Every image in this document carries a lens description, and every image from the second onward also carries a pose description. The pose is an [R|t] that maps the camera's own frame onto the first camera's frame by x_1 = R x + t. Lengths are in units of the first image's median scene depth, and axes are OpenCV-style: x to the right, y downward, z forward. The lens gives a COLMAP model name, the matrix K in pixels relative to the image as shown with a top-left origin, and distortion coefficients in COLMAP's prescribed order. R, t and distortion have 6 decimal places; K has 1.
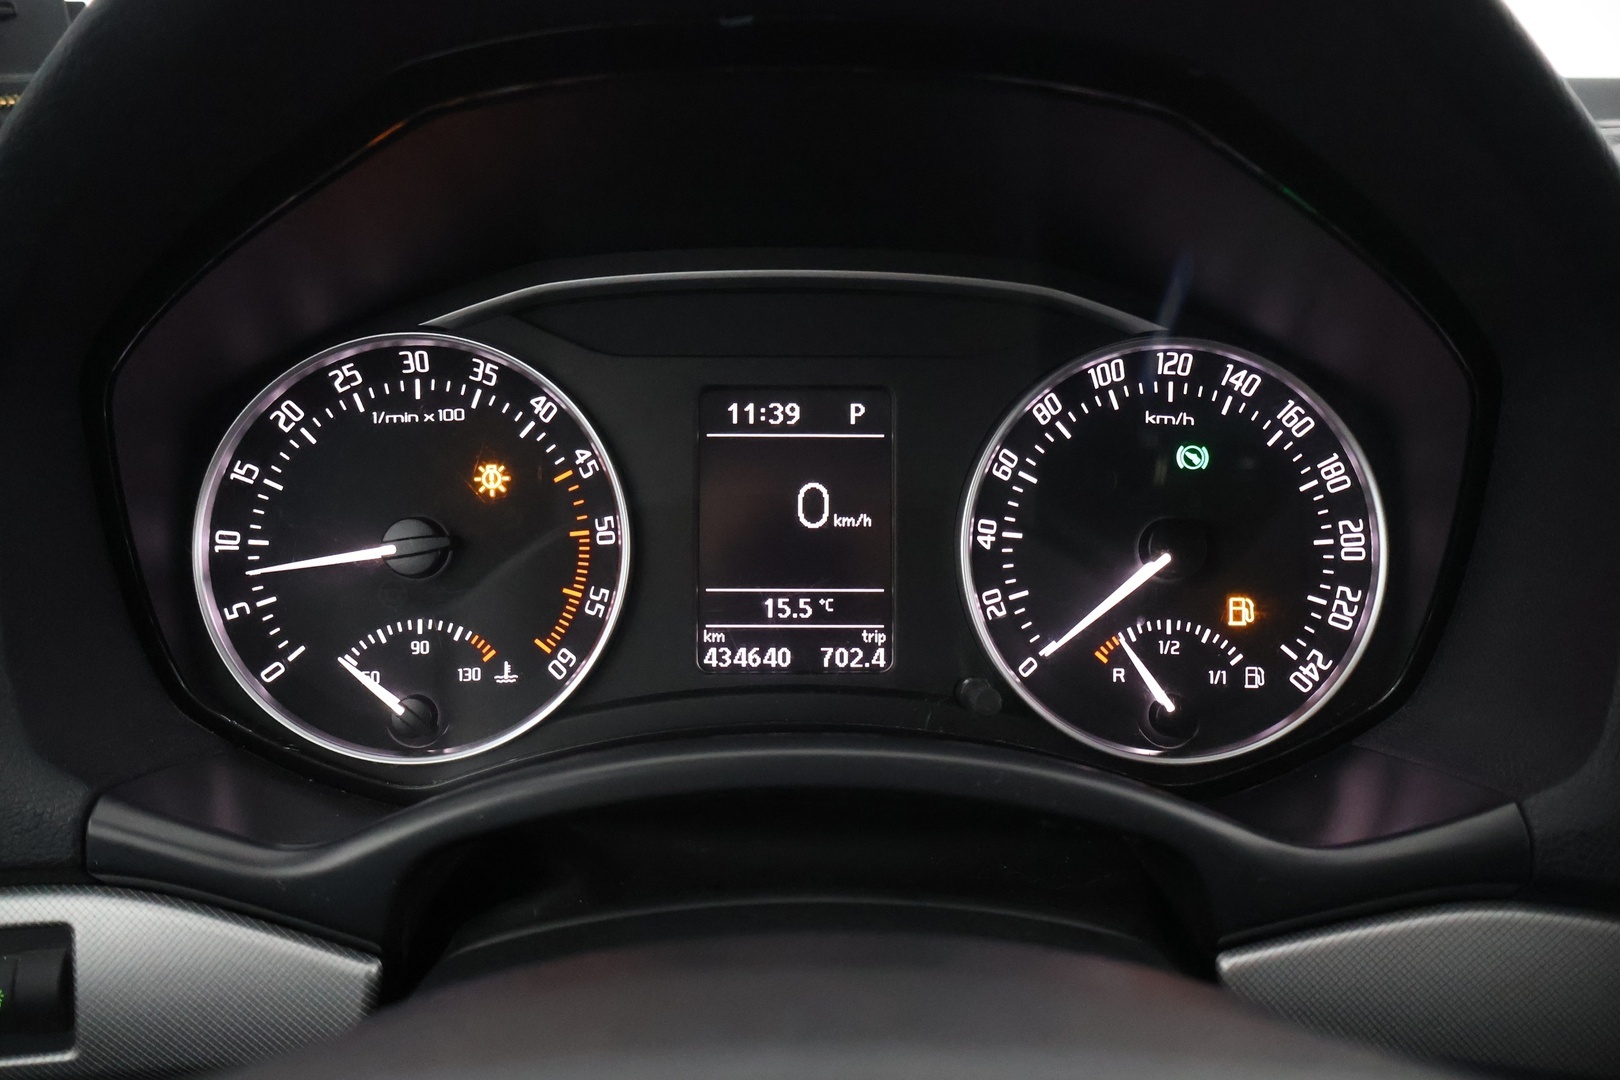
lens RADIAL K [[1349.3, 0, 810.0], [0, 1349.3, 540.0], [0, 0, 1]] dist [-0.015141, 0.017345]
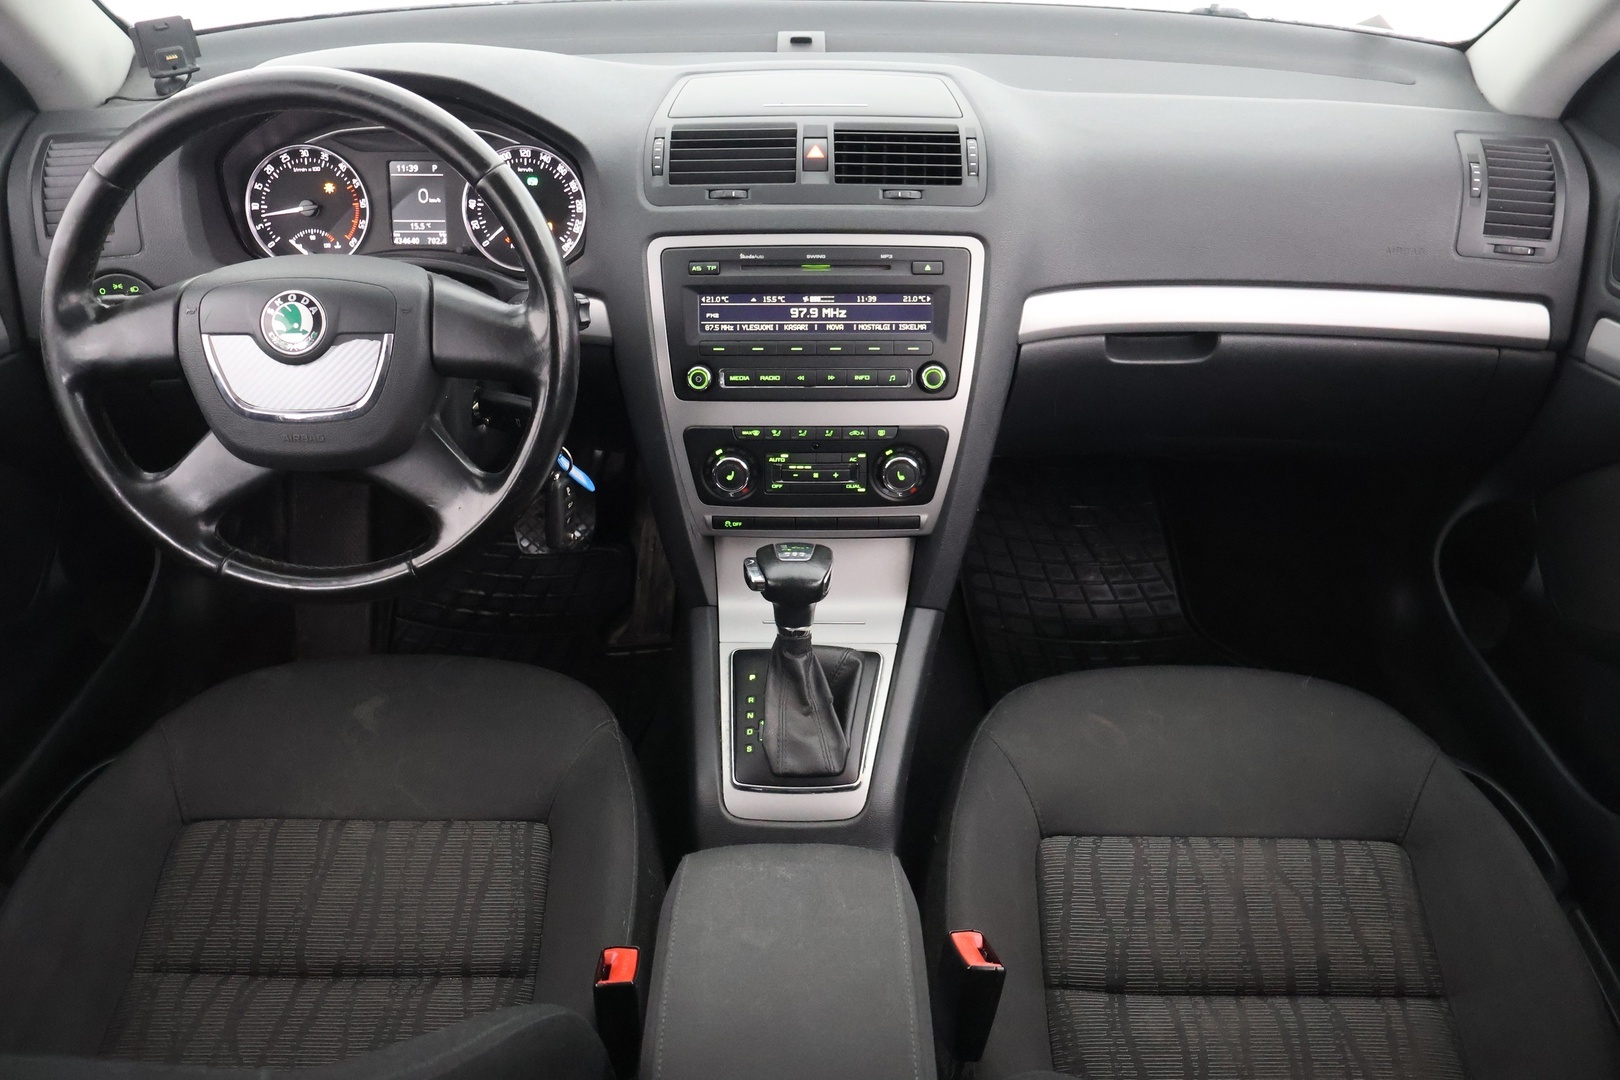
lens RADIAL K [[1349.3, 0, 810.0], [0, 1349.3, 540.0], [0, 0, 1]] dist [-0.015141, 0.017345]
pose [[0.999893, 0.004435, -0.013918, 1.054510], [-0.001118, 0.973232, 0.229821, 0.038809], [0.014565, -0.229780, 0.973134, -2.565251]]
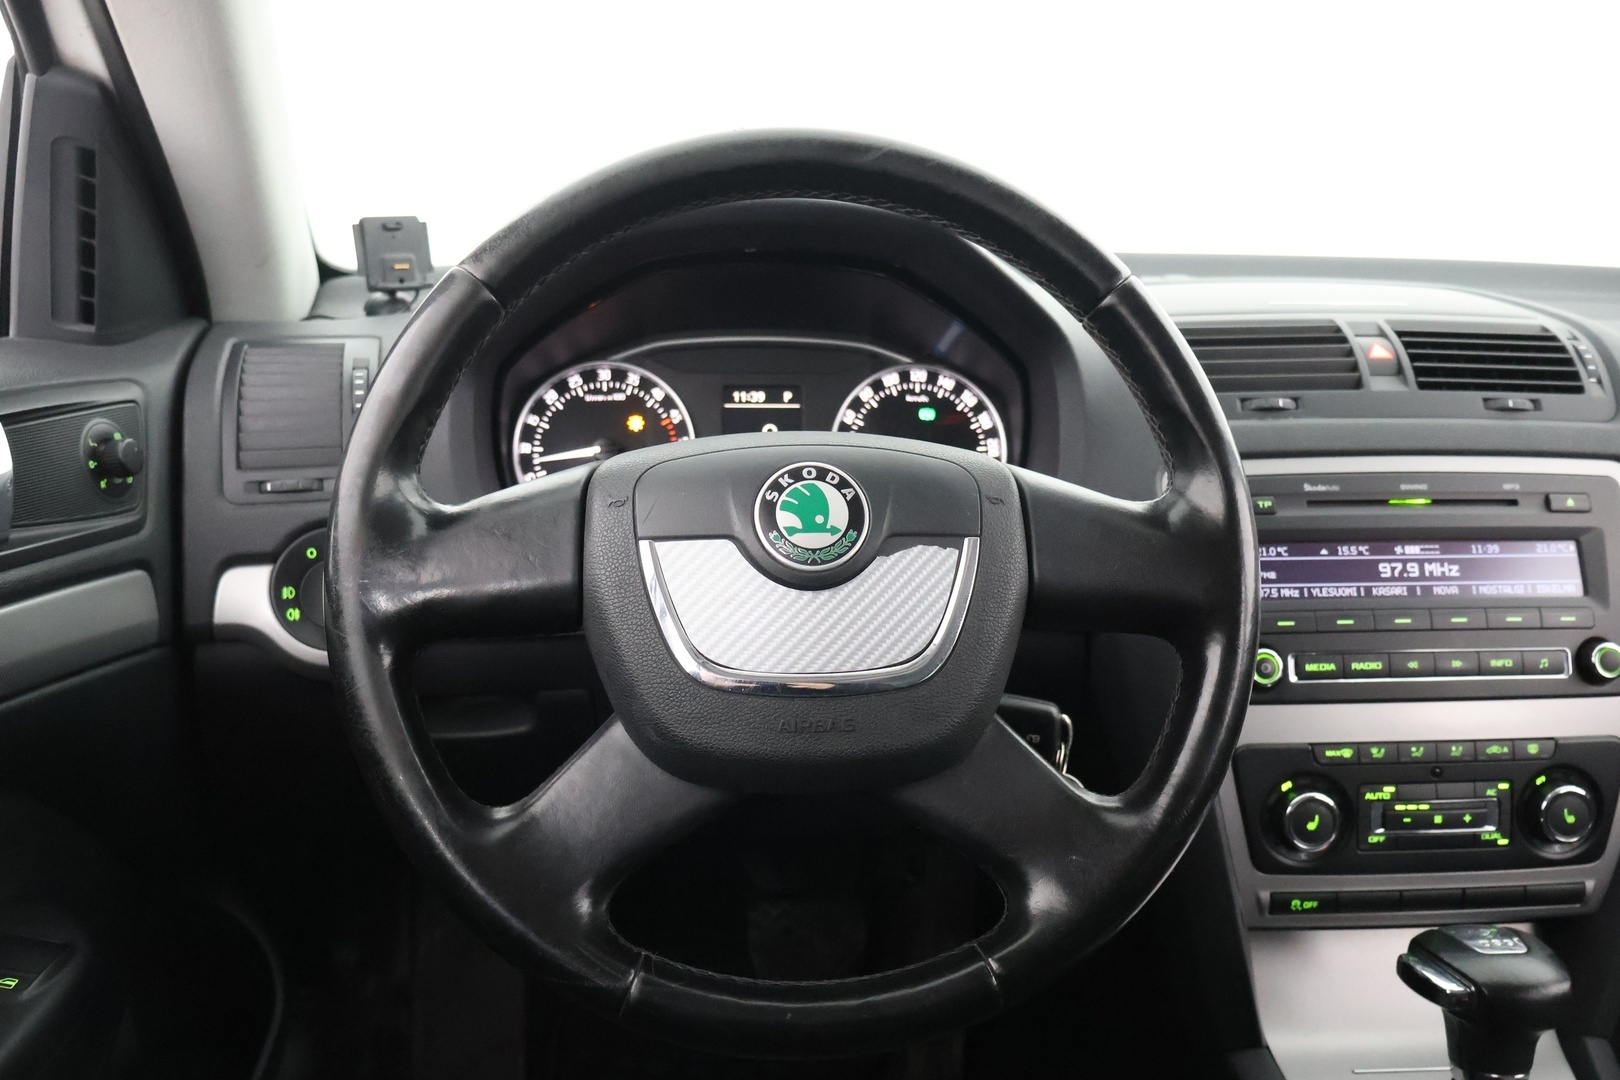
lens RADIAL K [[1349.3, 0, 810.0], [0, 1349.3, 540.0], [0, 0, 1]] dist [-0.015141, 0.017345]
pose [[0.997700, -0.008534, 0.067246, -0.090571], [0.015047, 0.995174, -0.096961, 0.398385], [-0.066094, 0.097750, 0.993014, -1.379712]]
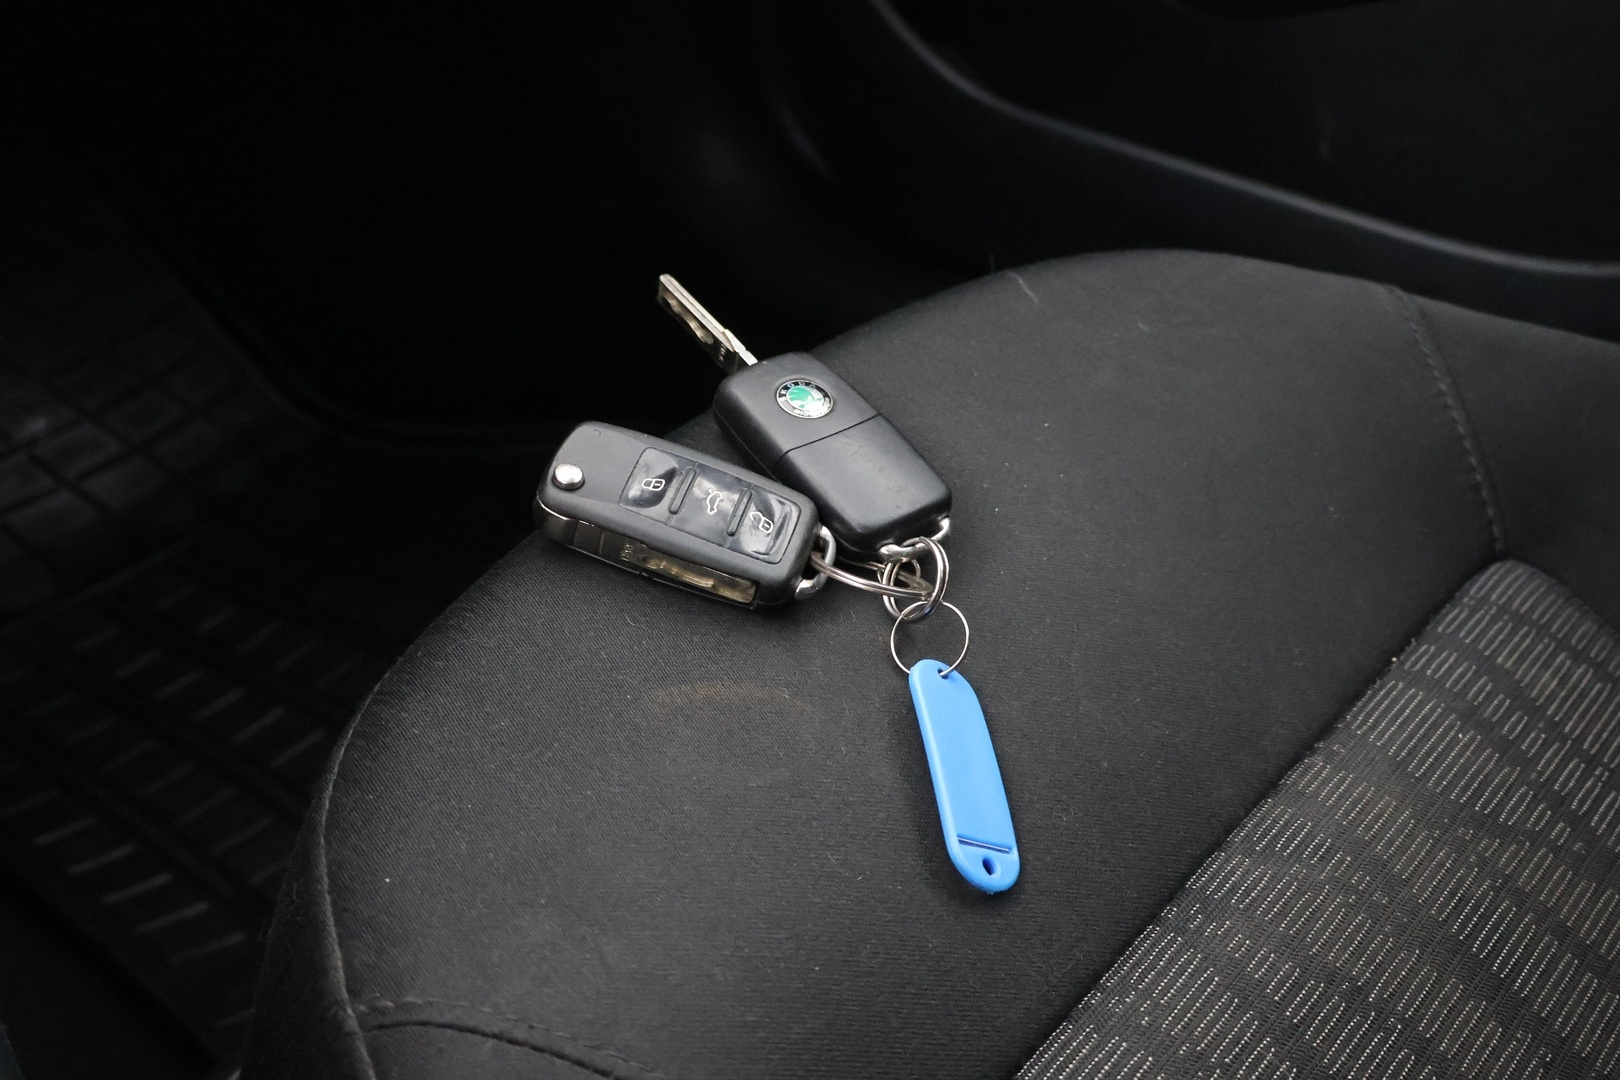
lens RADIAL K [[1788.5, 0, 810.0], [0, 1788.5, 540.0], [0, 0, 1]] dist [0.001693, 0.002344]
pose [[0.654232, -0.461993, 0.598784, 1.136608], [0.244432, 0.878409, 0.410672, 0.689791], [-0.715705, -0.122313, 0.687609, -0.274969]]
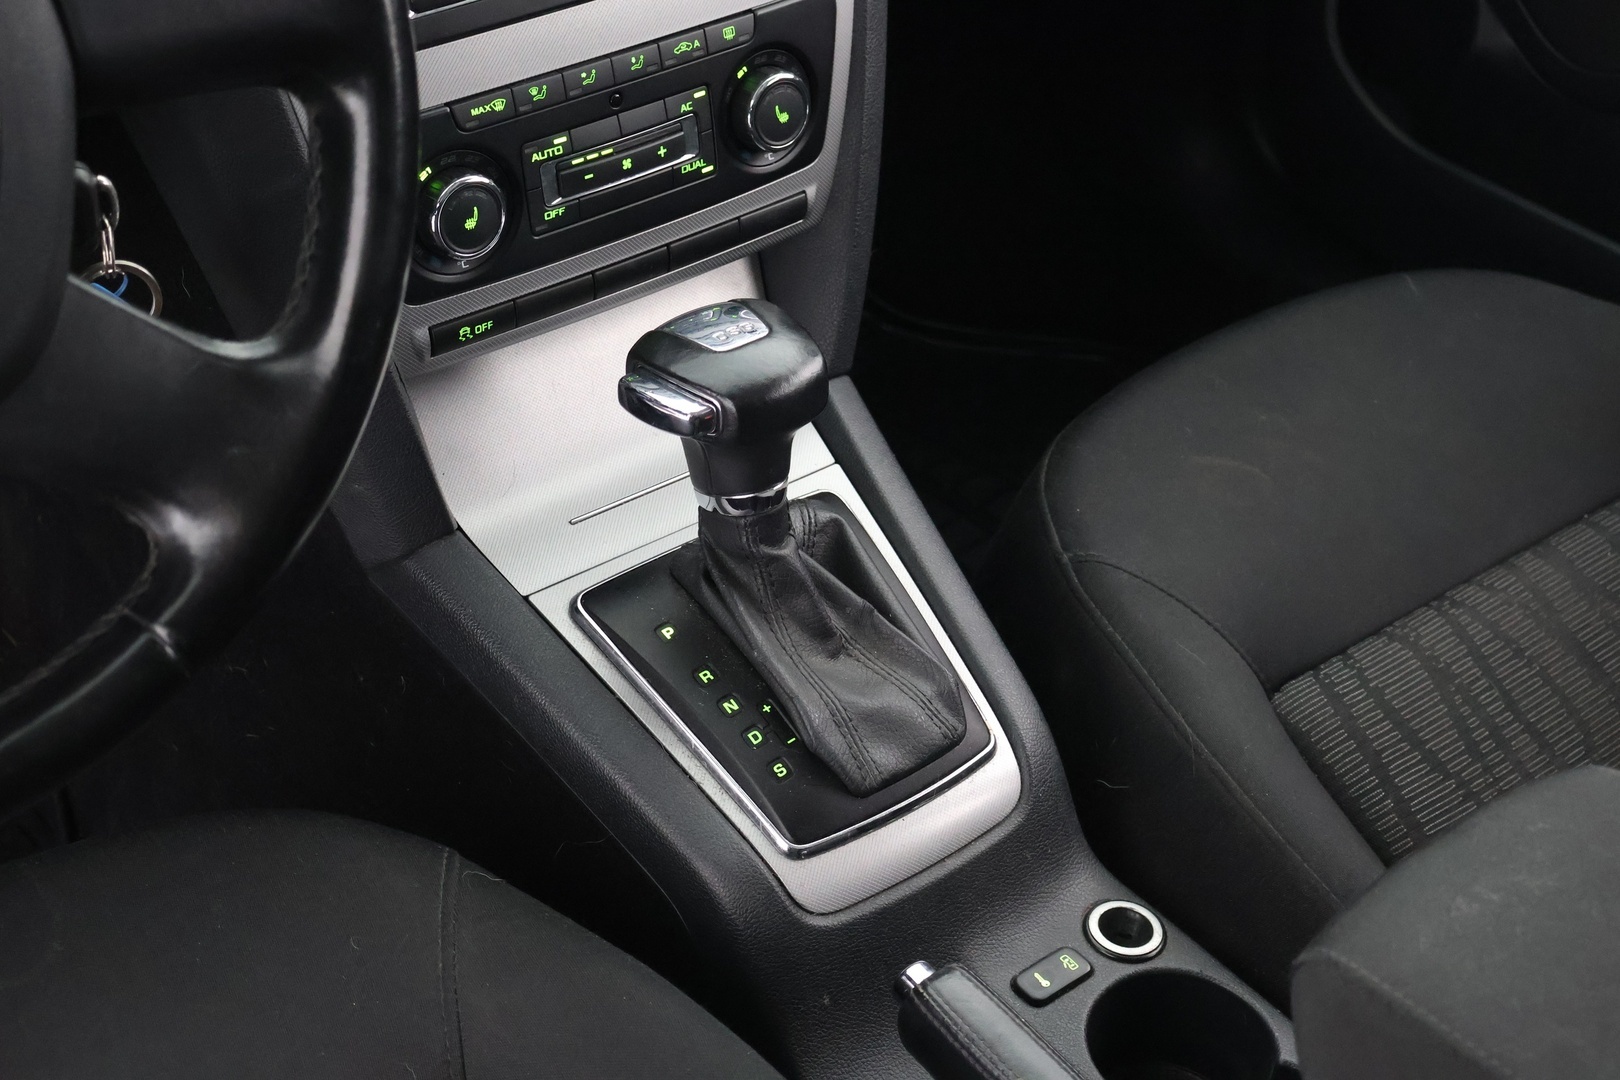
lens RADIAL K [[2420.0, 0, 810.0], [0, 2420.0, 540.0], [0, 0, 1]] dist [-0.007573, 0.008230]
pose [[0.782522, -0.353212, 0.512739, -0.323994], [0.160273, 0.910035, 0.382296, 0.037102], [-0.601642, -0.216976, 0.768732, -1.566284]]
